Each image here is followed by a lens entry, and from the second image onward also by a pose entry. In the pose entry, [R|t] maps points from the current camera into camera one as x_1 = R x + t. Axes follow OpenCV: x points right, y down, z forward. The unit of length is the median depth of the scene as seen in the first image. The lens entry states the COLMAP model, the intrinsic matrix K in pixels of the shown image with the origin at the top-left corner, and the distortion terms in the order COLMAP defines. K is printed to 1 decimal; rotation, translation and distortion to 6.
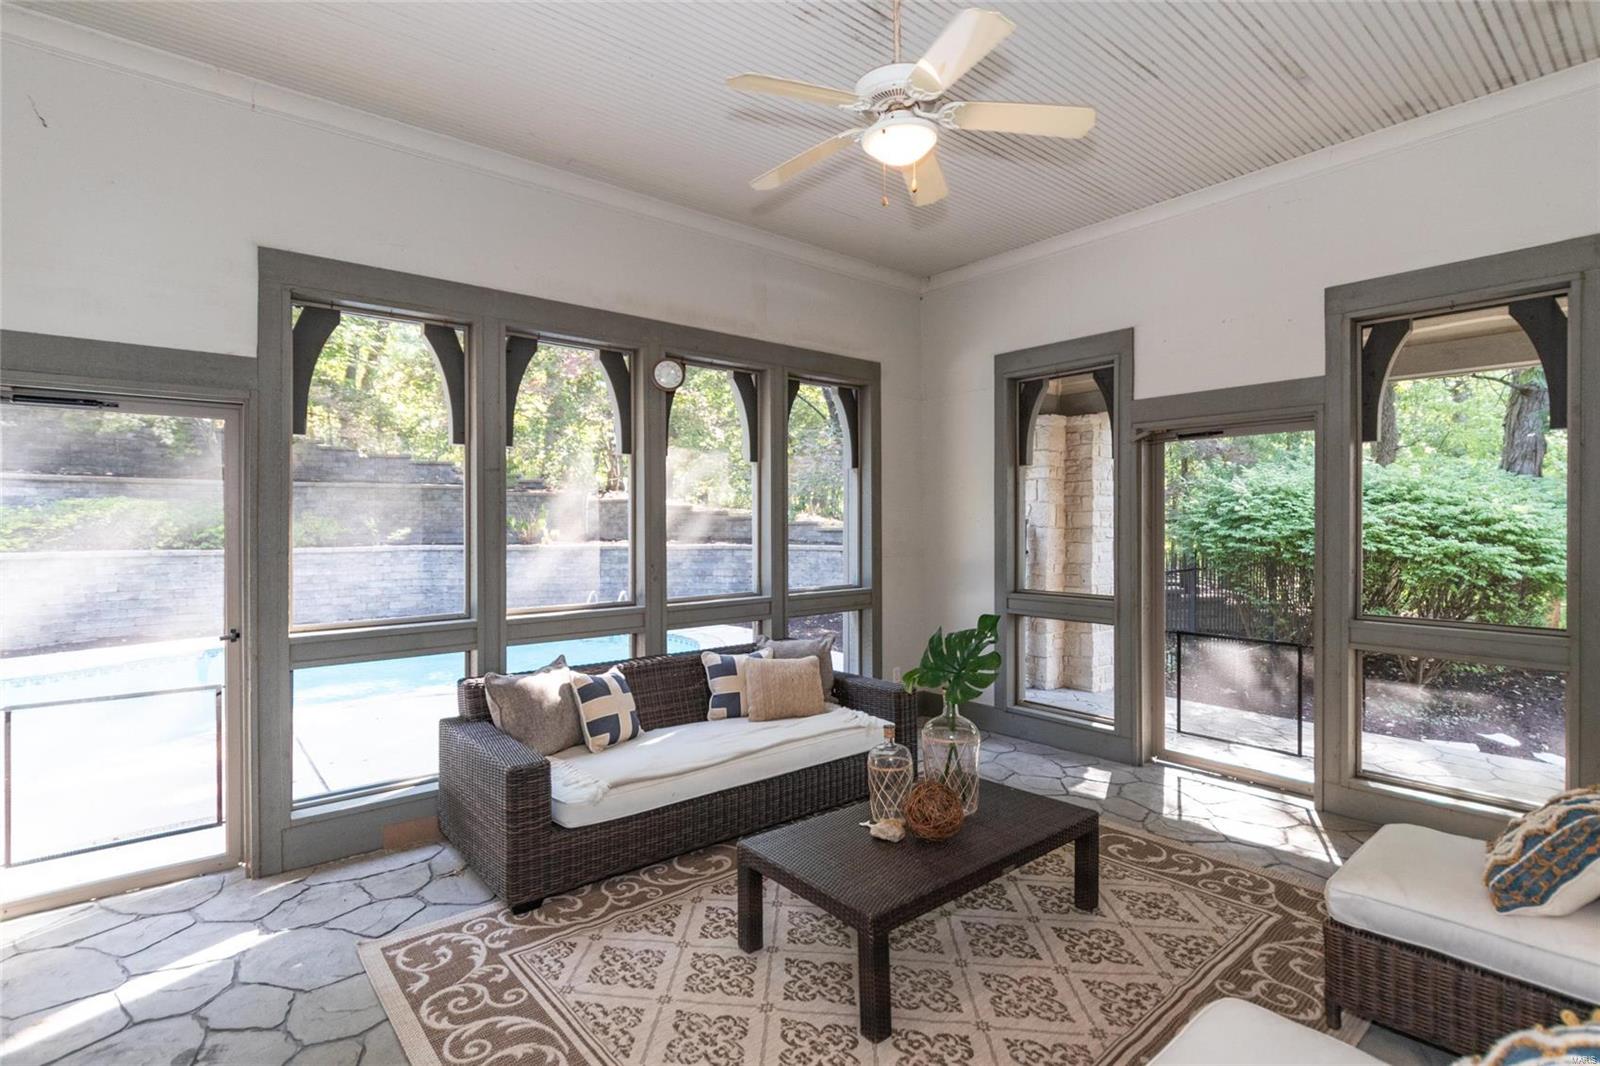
lens RADIAL K [[756.4, 0, 798.0], [0, 756.4, 530.5], [0, 0, 1]] dist [-0.004148, 0.000398]
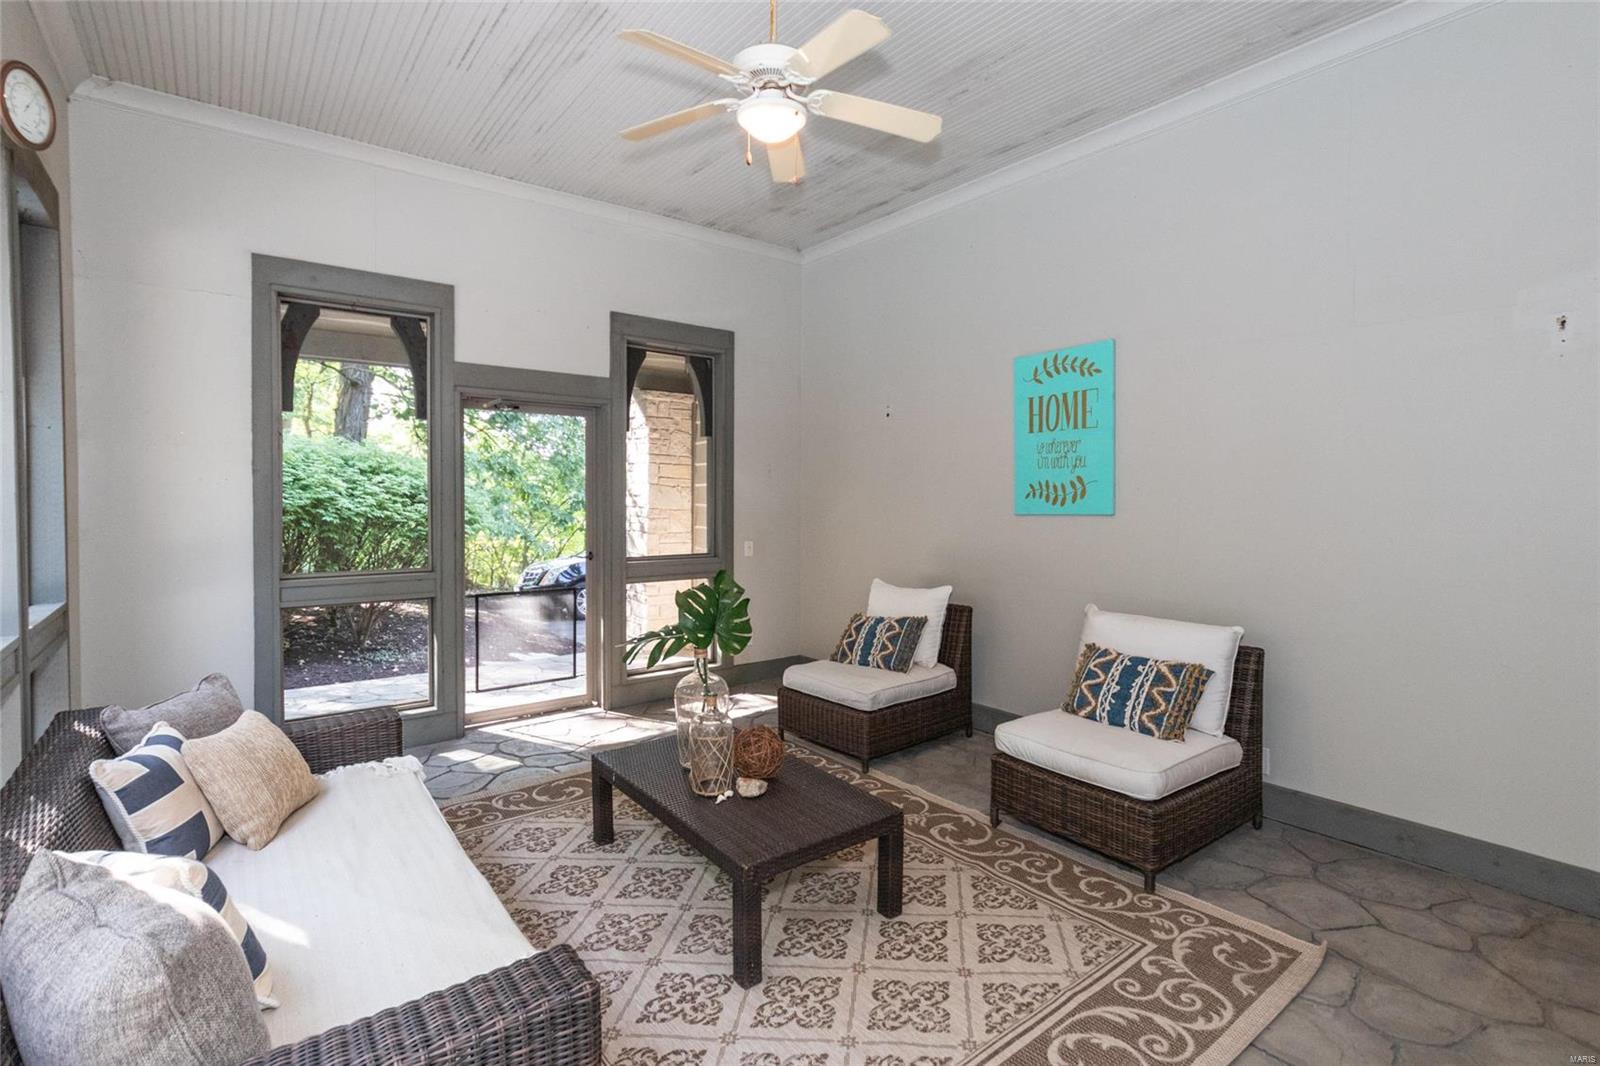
lens RADIAL K [[756.4, 0, 823.9], [0, 756.4, 496.5], [0, 0, 1]] dist [-0.004148, 0.000398]
pose [[0.019634, 0.003349, 0.999802, -0.533399], [0.008707, 0.999956, -0.003520, 0.009087], [-0.999769, 0.008774, 0.019604, 0.527125]]
